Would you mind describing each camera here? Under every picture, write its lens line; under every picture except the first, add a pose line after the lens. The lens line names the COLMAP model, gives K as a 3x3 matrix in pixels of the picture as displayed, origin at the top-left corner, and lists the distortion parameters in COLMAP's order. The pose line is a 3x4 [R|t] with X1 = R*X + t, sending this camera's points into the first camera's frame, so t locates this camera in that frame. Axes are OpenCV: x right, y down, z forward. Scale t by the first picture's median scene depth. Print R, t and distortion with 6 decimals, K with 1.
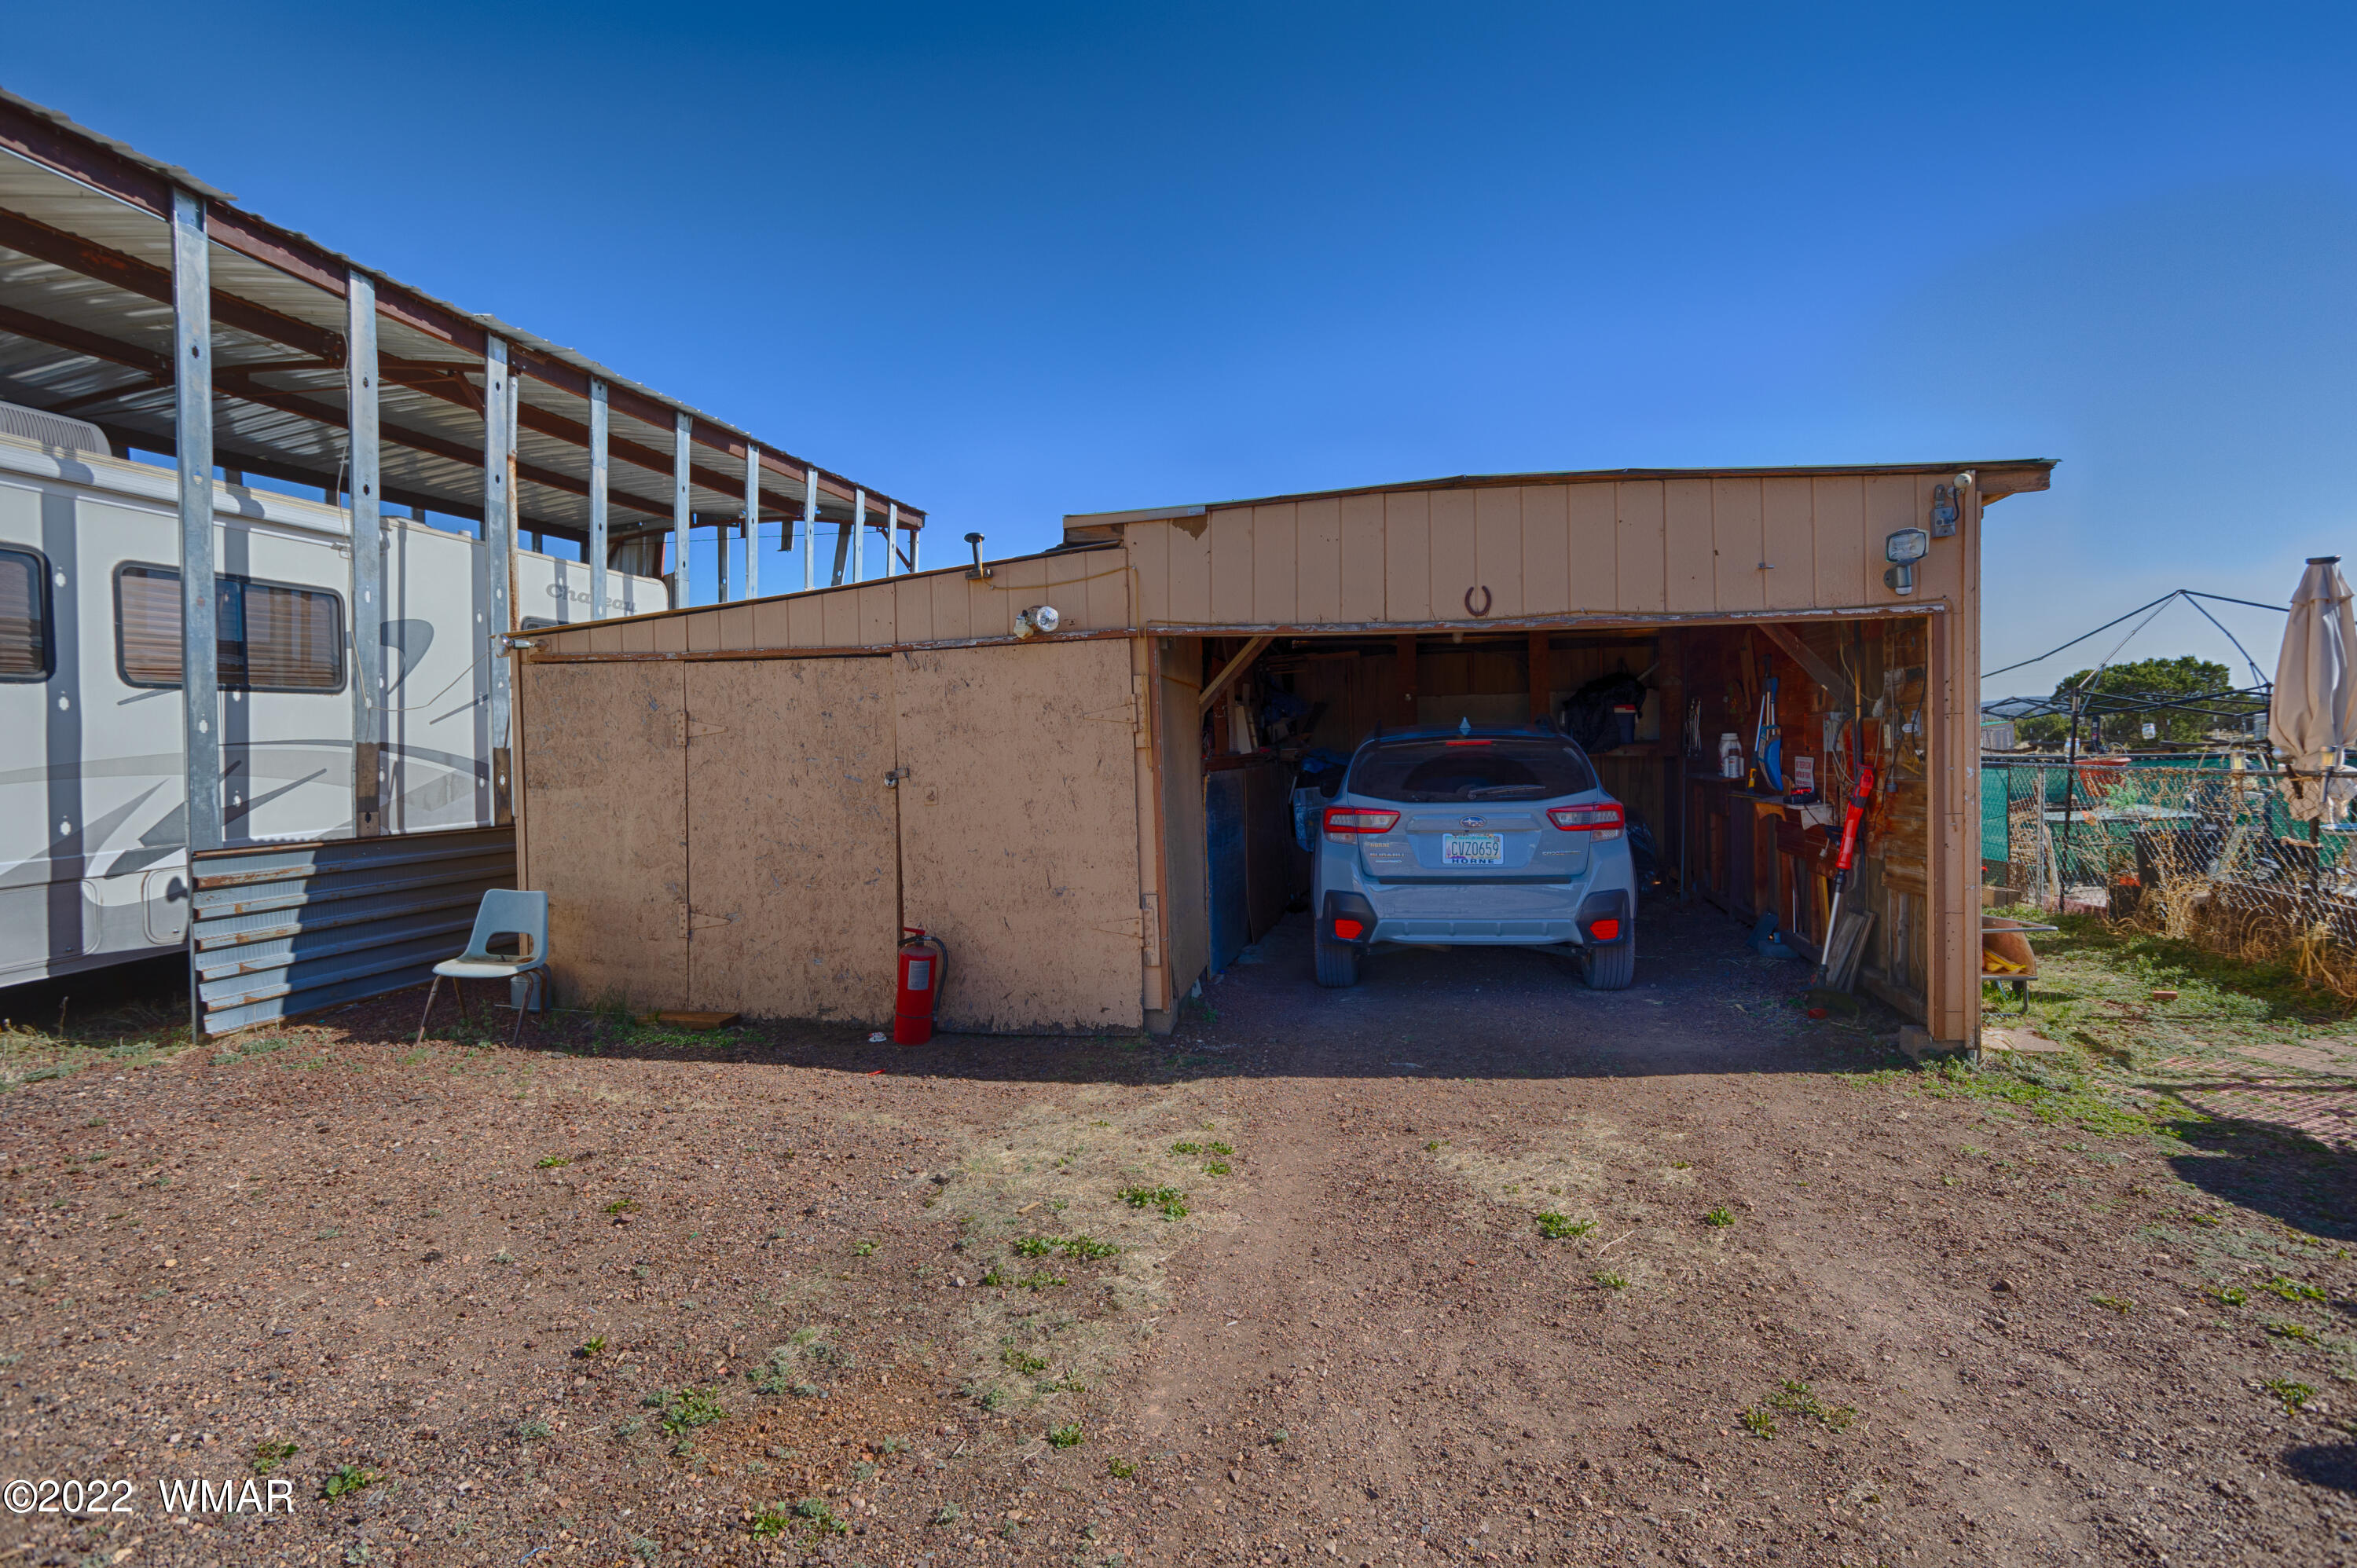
lens RADIAL K [[1134.9, 0, 1190.4], [0, 1134.9, 775.2], [0, 0, 1]] dist [-0.020329, 0.002949]
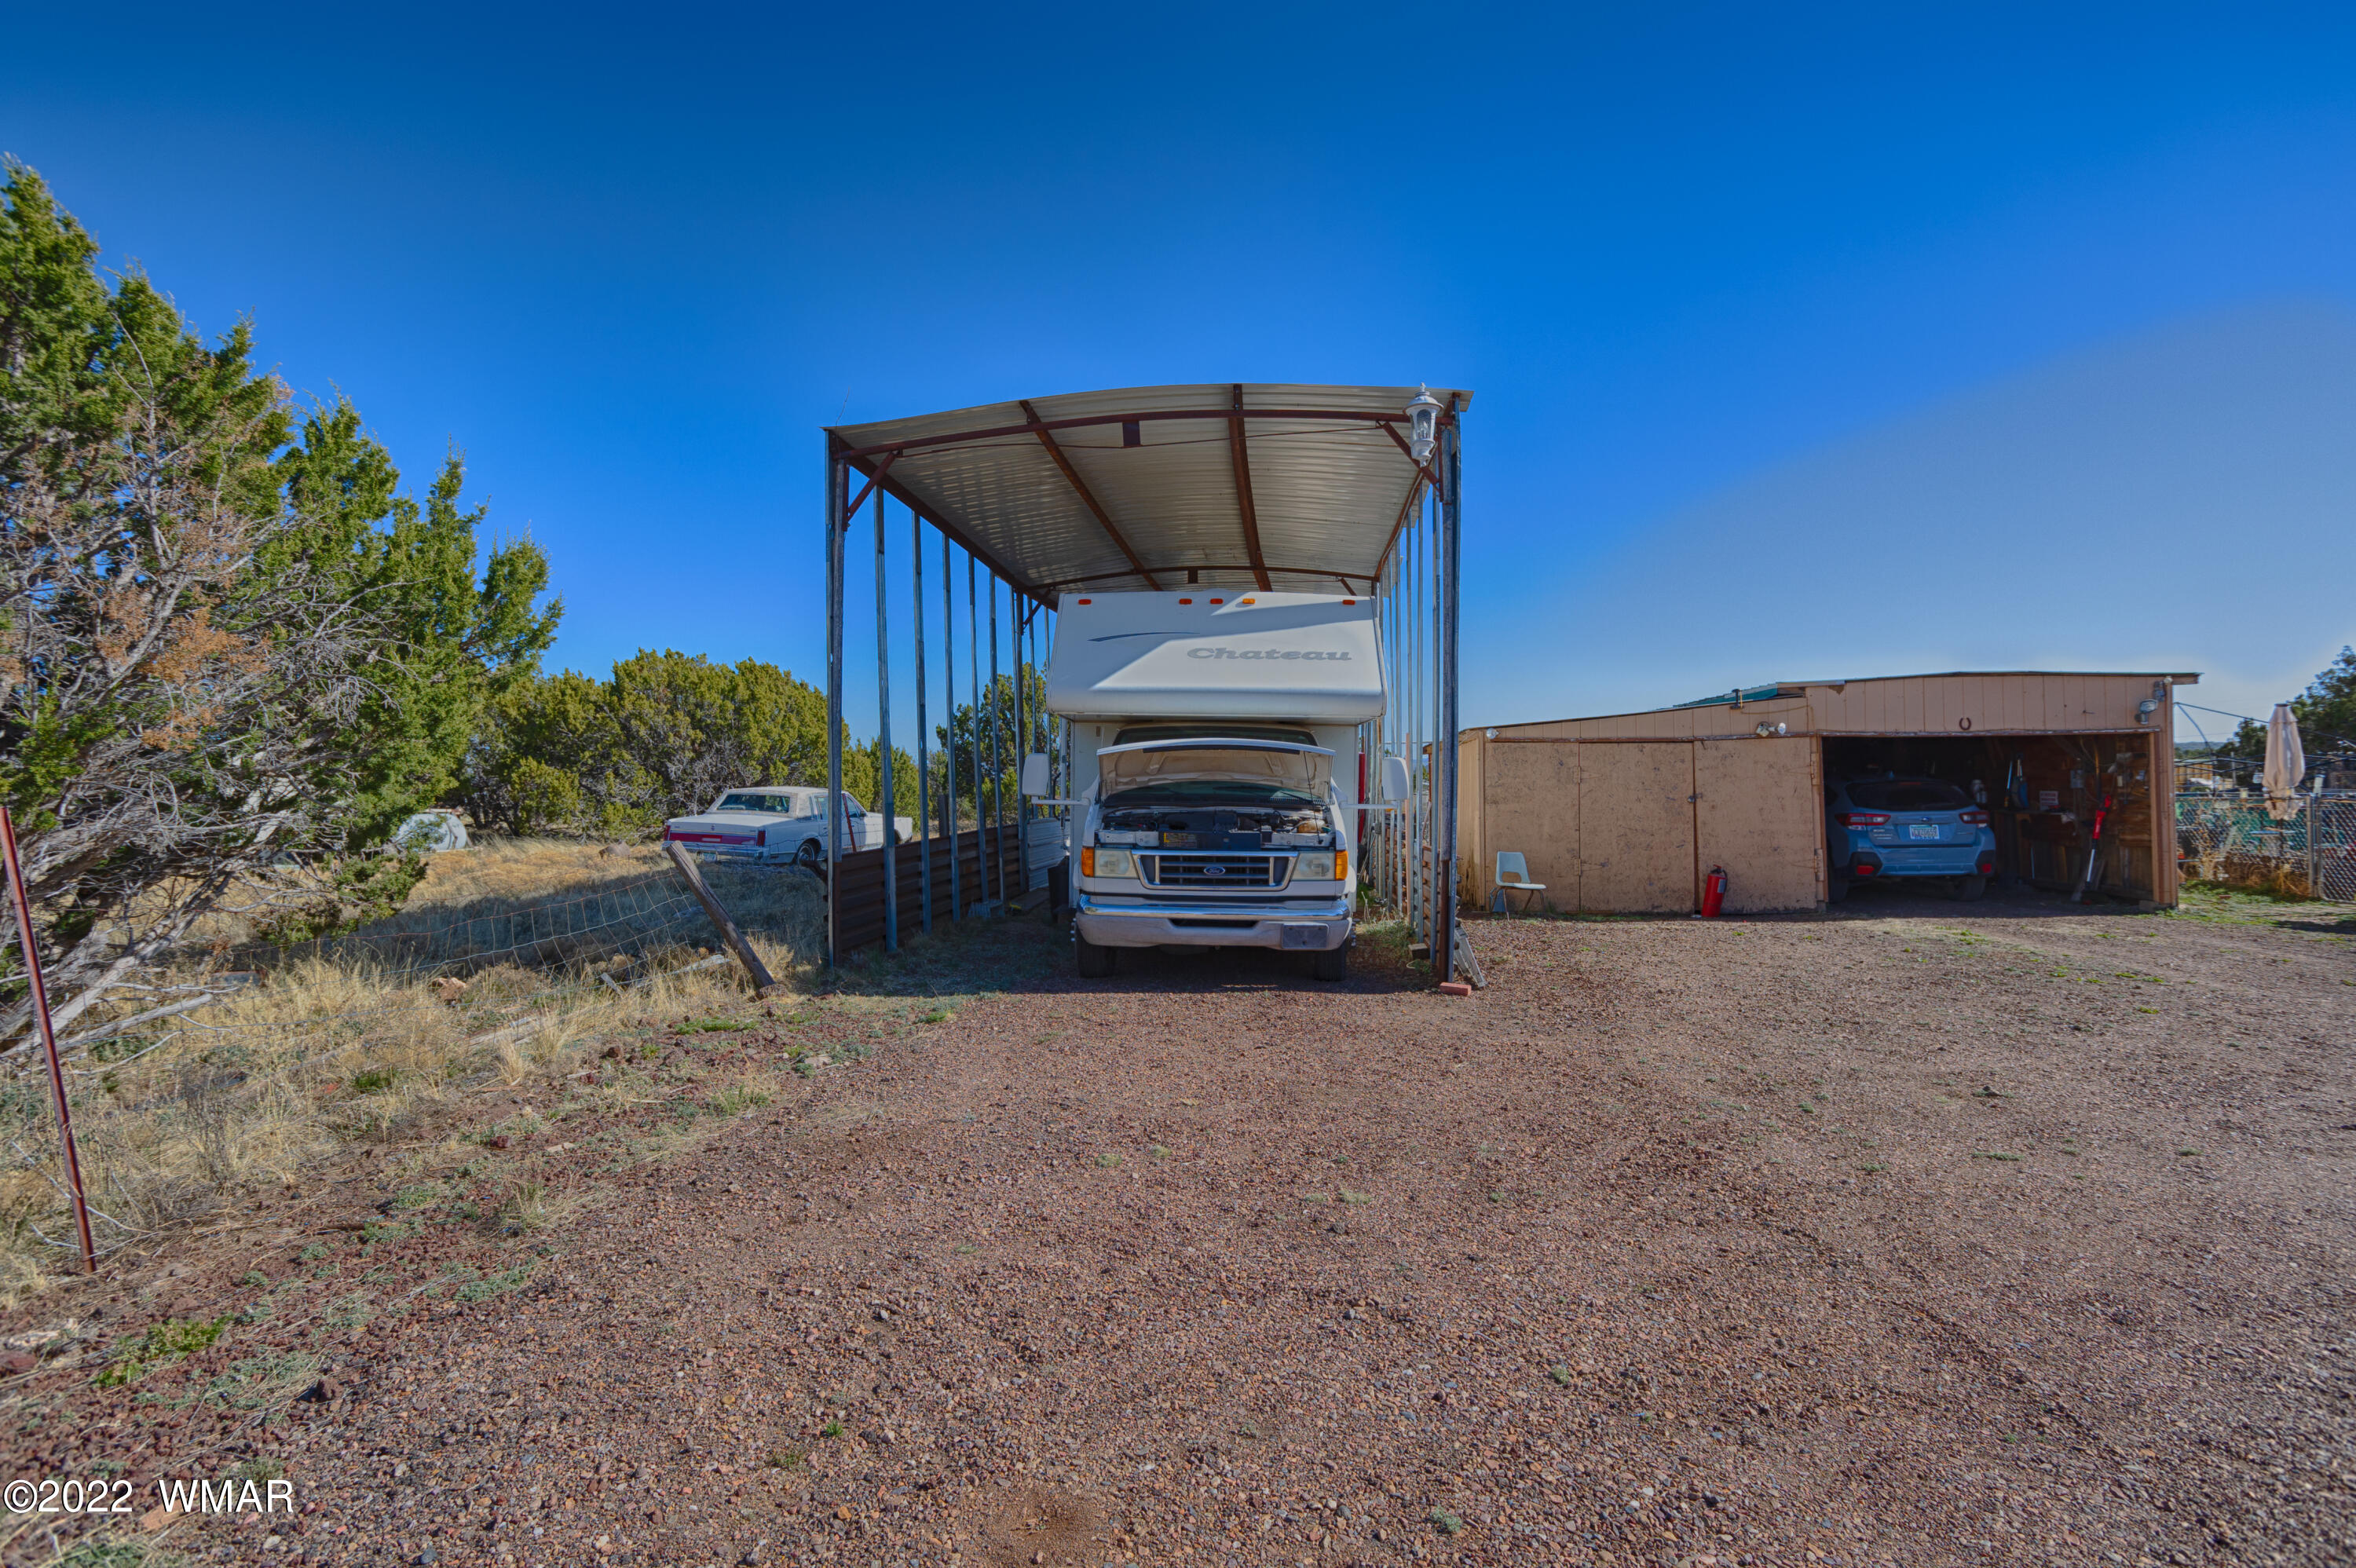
lens RADIAL K [[1134.4, 0, 1165.6], [0, 1134.4, 779.1], [0, 0, 1]] dist [-0.020329, 0.002949]
pose [[0.997282, 0.004082, 0.073560, -1.444645], [-0.002046, 0.999613, -0.027733, 0.027943], [-0.073644, 0.027507, 0.996905, -1.106278]]
